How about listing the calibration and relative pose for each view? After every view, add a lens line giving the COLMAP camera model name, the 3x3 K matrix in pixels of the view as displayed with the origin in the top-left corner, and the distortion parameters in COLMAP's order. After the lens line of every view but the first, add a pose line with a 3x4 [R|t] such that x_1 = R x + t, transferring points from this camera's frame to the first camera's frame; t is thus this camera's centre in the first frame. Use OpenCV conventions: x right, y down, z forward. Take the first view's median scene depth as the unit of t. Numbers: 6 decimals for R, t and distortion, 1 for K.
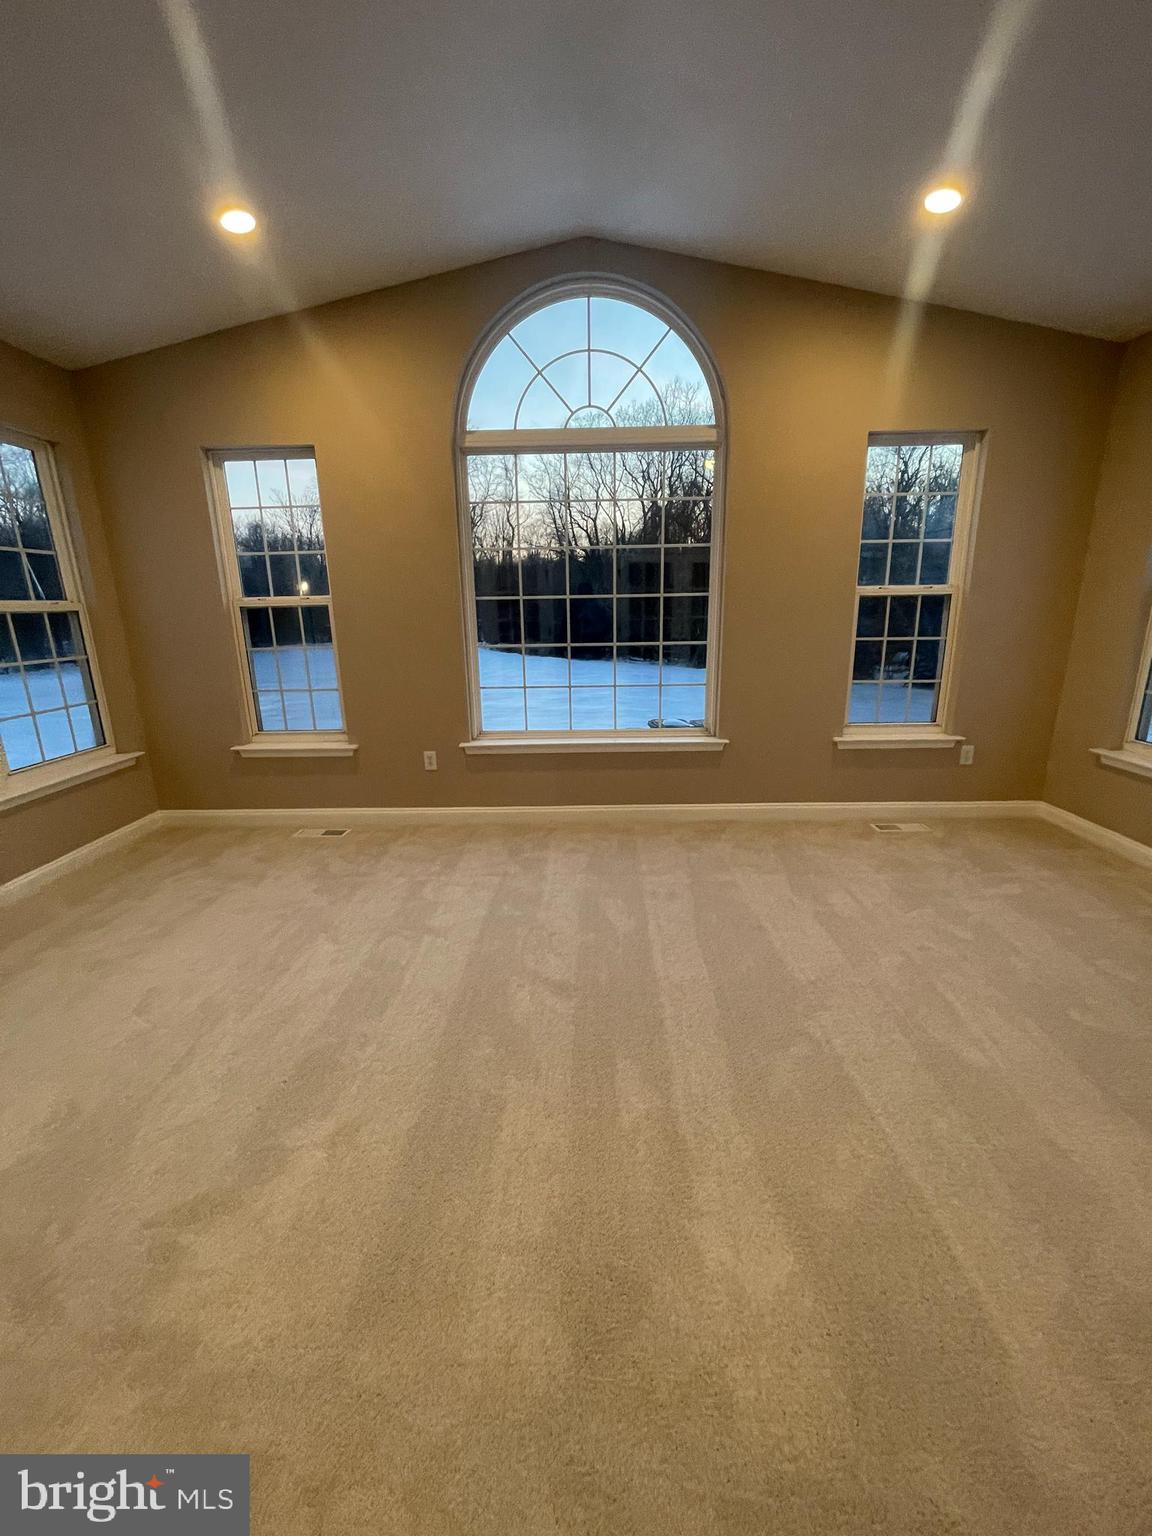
lens RADIAL K [[621.5, 0, 560.8], [0, 621.5, 766.7], [0, 0, 1]] dist [-0.001952, -0.000575]
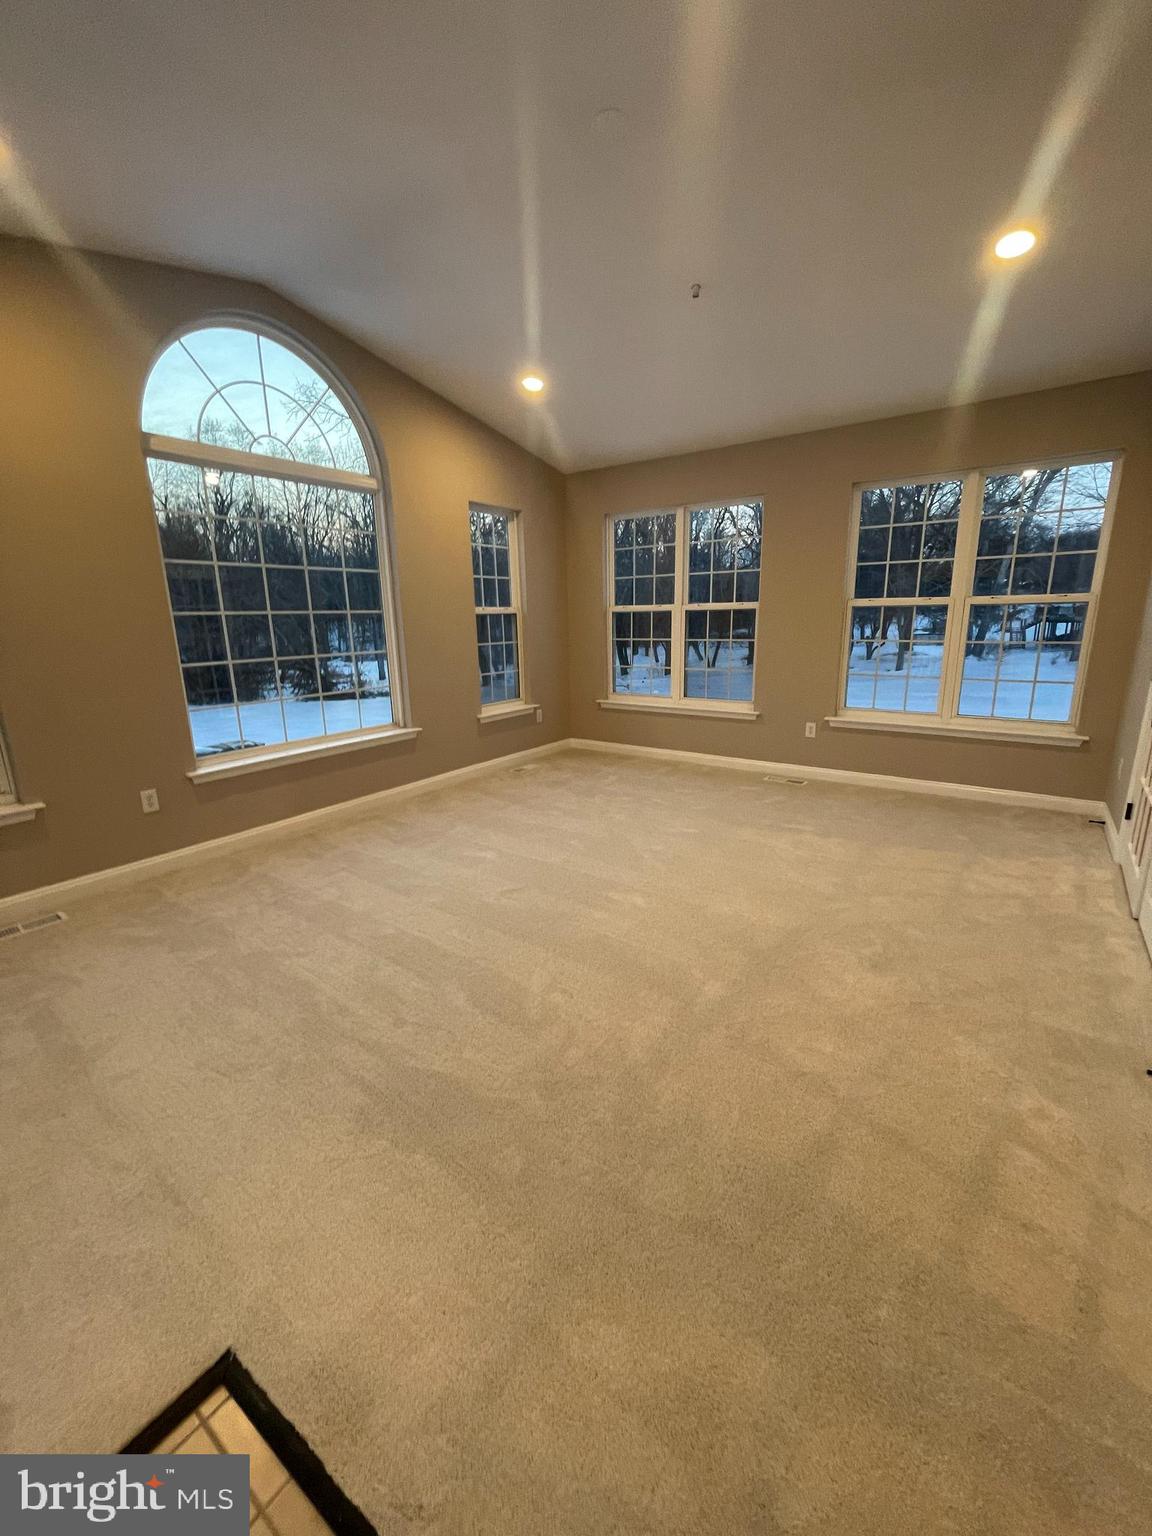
lens RADIAL K [[621.5, 0, 580.1], [0, 621.5, 769.8], [0, 0, 1]] dist [-0.001952, -0.000575]
pose [[0.563686, -0.194290, 0.802814, -0.623111], [0.217210, 0.972601, 0.082869, 0.006813], [-0.796918, 0.127667, 0.590443, 0.016540]]
